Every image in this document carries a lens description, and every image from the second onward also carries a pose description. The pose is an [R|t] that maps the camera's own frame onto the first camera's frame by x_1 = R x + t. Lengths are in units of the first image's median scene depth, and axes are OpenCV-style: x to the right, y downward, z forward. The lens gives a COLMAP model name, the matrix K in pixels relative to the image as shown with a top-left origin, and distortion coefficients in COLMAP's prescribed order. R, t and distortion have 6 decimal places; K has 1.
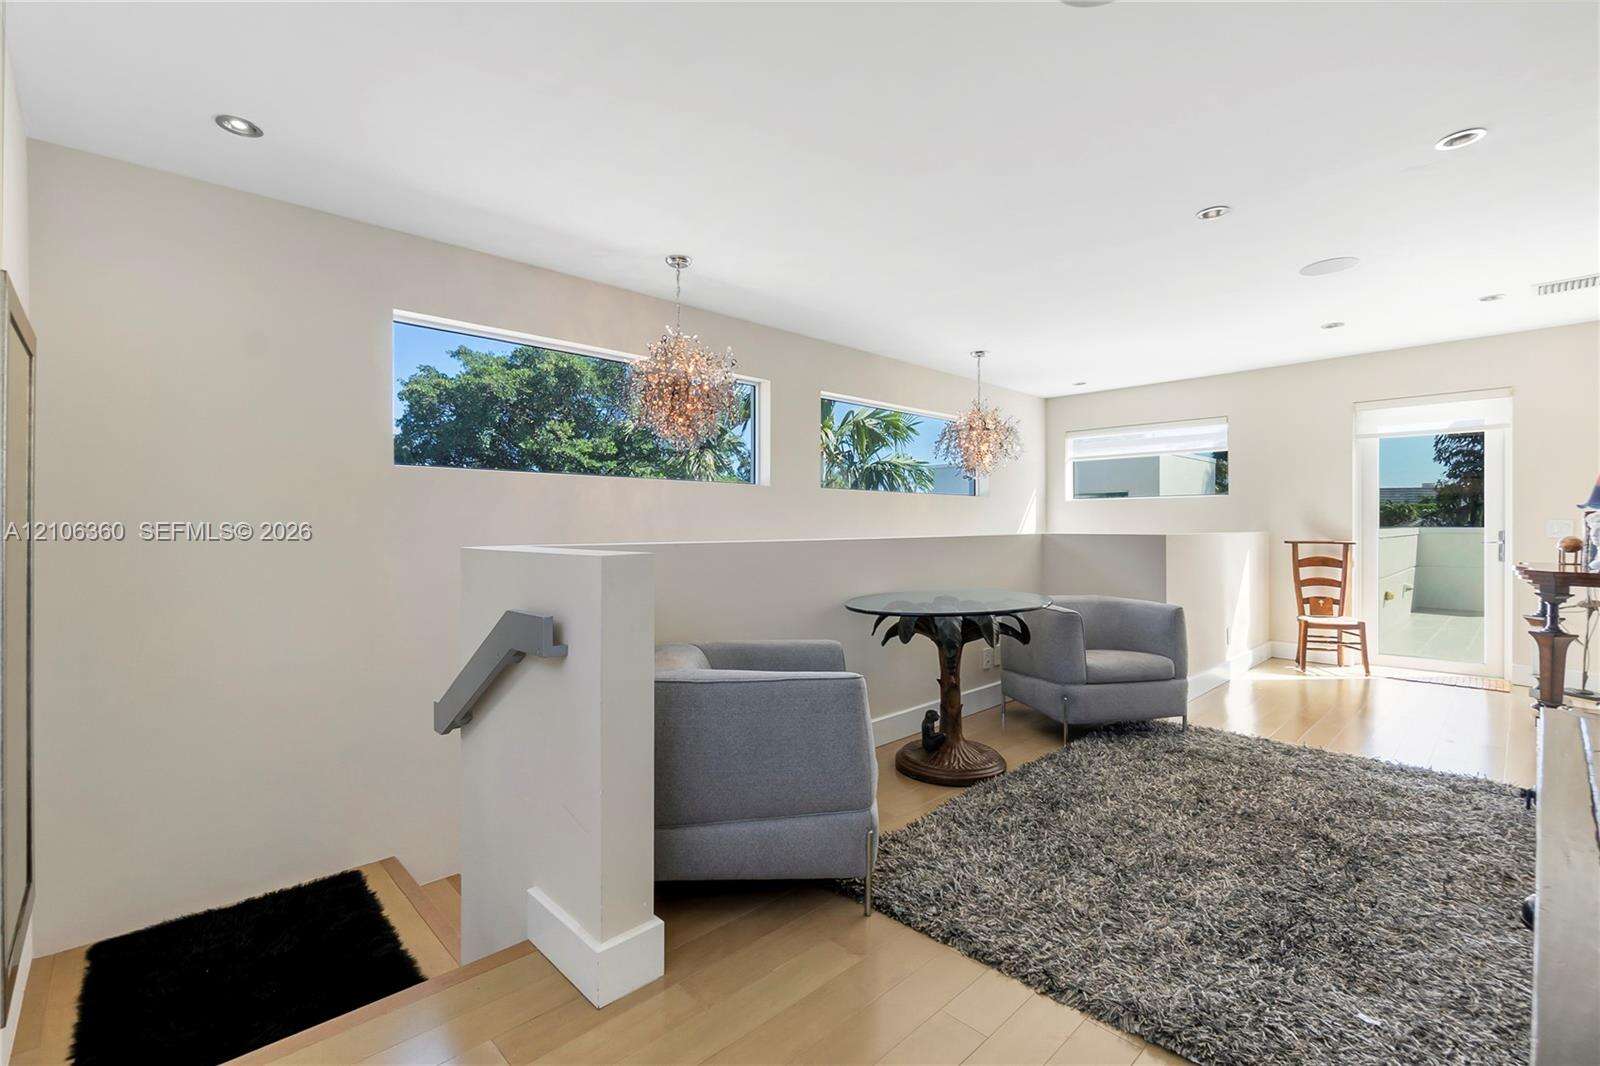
lens RADIAL K [[698.2, 0, 788.0], [0, 698.2, 535.2], [0, 0, 1]] dist [-0.008813, 0.002484]
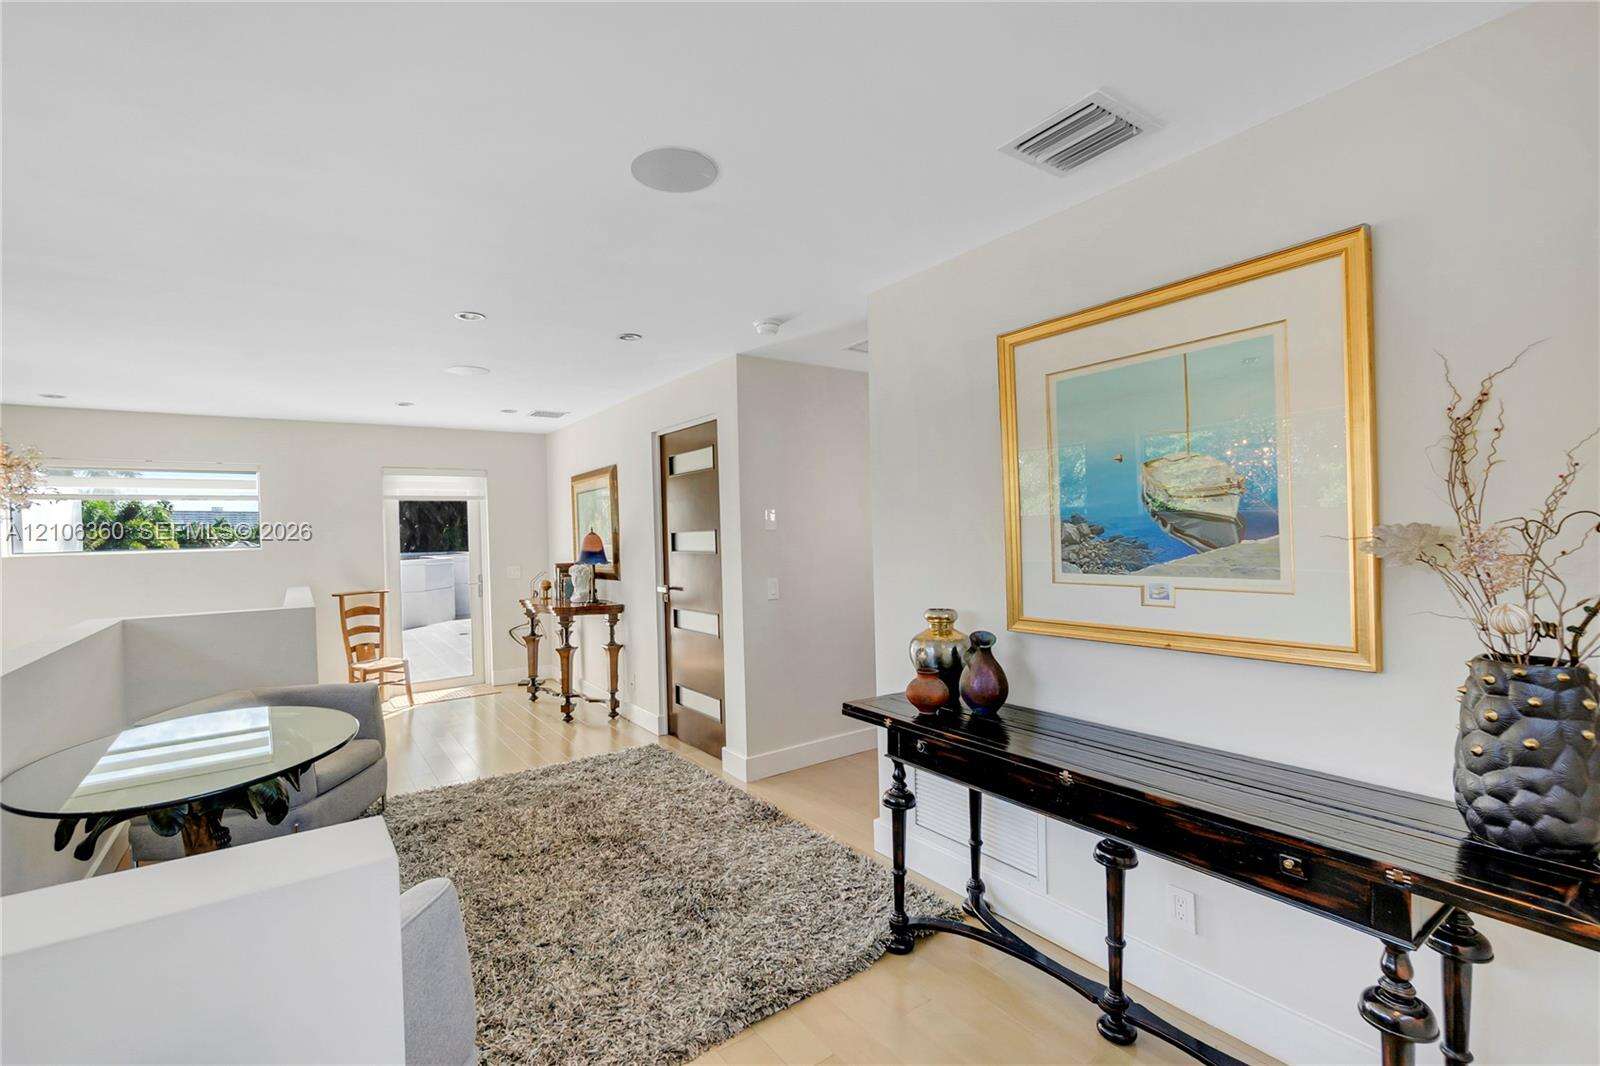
lens RADIAL K [[697.4, 0, 783.5], [0, 697.4, 536.6], [0, 0, 1]] dist [-0.003867, -0.000119]
pose [[0.156289, -0.007562, 0.987682, -0.205452], [0.040442, 0.999181, 0.001251, -0.053463], [-0.986883, 0.039749, 0.156467, 0.183990]]
